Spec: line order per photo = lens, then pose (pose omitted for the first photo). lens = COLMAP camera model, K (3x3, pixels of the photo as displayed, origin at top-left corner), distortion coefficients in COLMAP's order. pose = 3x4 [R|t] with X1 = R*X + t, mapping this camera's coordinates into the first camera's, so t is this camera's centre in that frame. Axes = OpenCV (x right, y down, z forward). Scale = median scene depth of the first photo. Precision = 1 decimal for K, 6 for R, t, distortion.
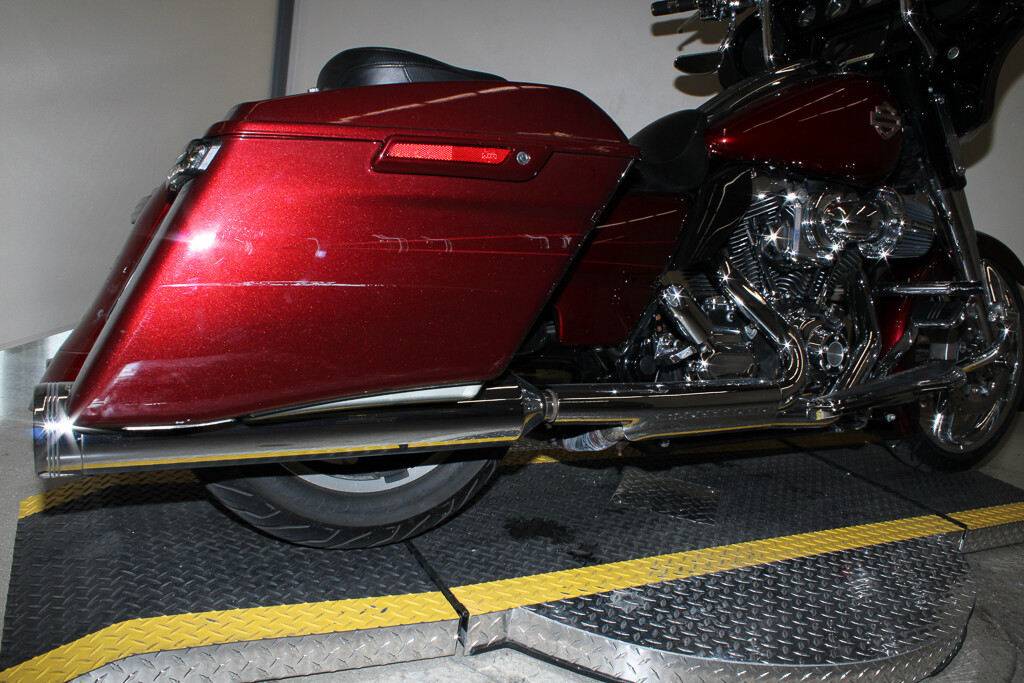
lens RADIAL K [[847.7, 0, 513.1], [0, 847.7, 350.5], [0, 0, 1]] dist [-0.144648, 0.072020]
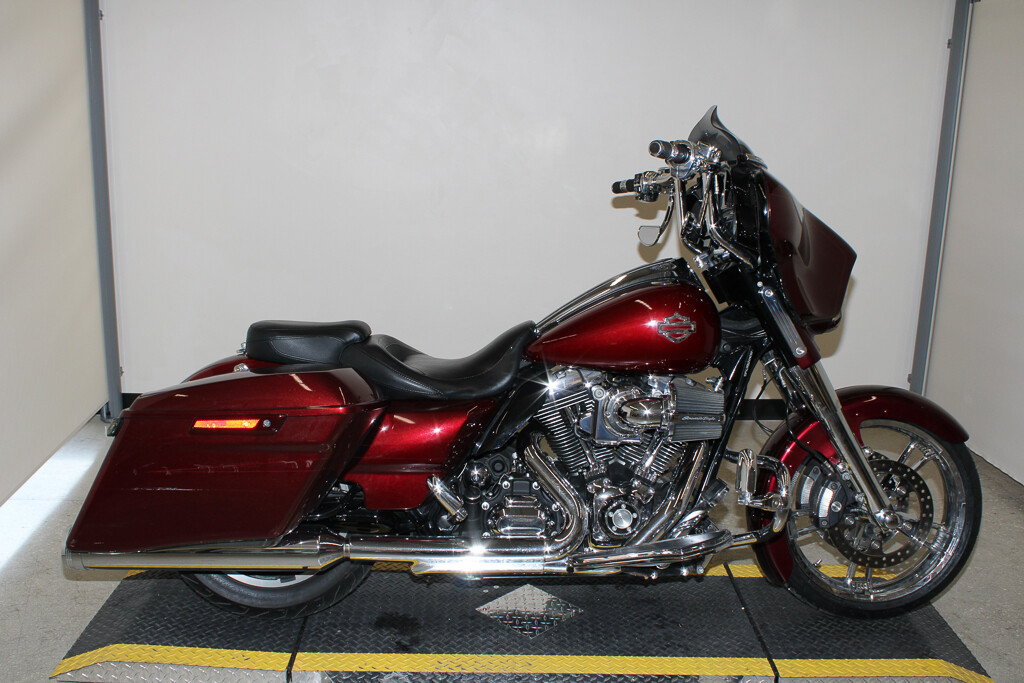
lens RADIAL K [[999.3, 0, 512.4], [0, 999.3, 336.1], [0, 0, 1]] dist [-0.101808, 0.000000]
pose [[0.886605, 0.006944, -0.462475, 1.139839], [-0.011814, 0.999901, -0.007636, -0.315710], [0.462376, 0.012234, 0.886599, -0.508251]]
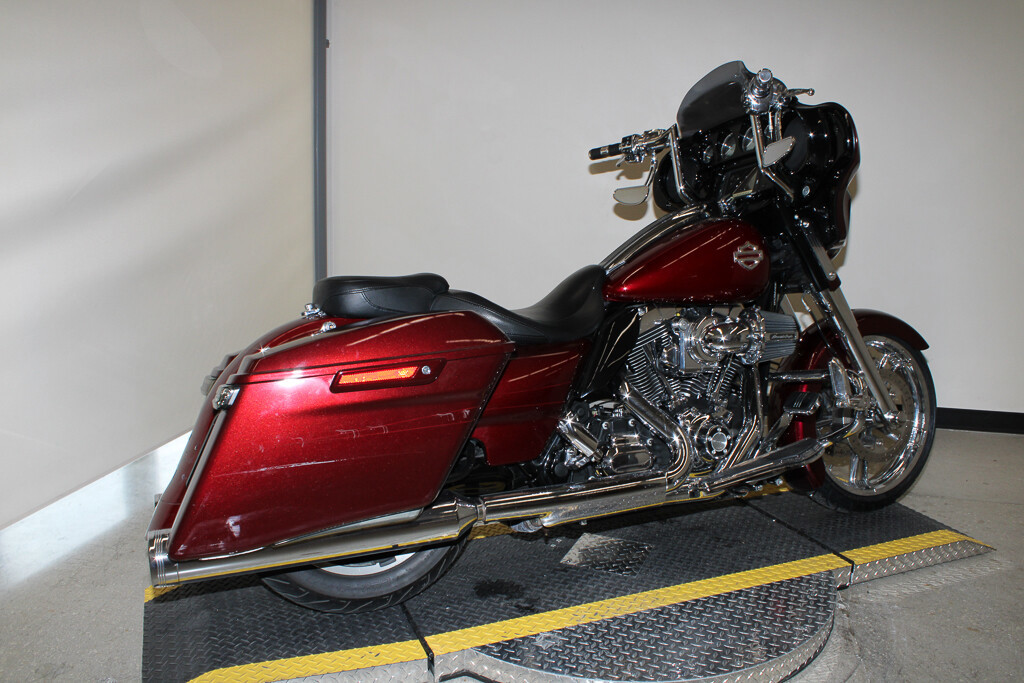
lens RADIAL K [[847.7, 0, 504.9], [0, 847.7, 341.1], [0, 0, 1]] dist [-0.144648, 0.072020]
pose [[0.989224, -0.088677, -0.116498, 0.270261], [0.085248, 0.995776, -0.034097, -0.167860], [0.119029, 0.023798, 0.992605, -0.437739]]
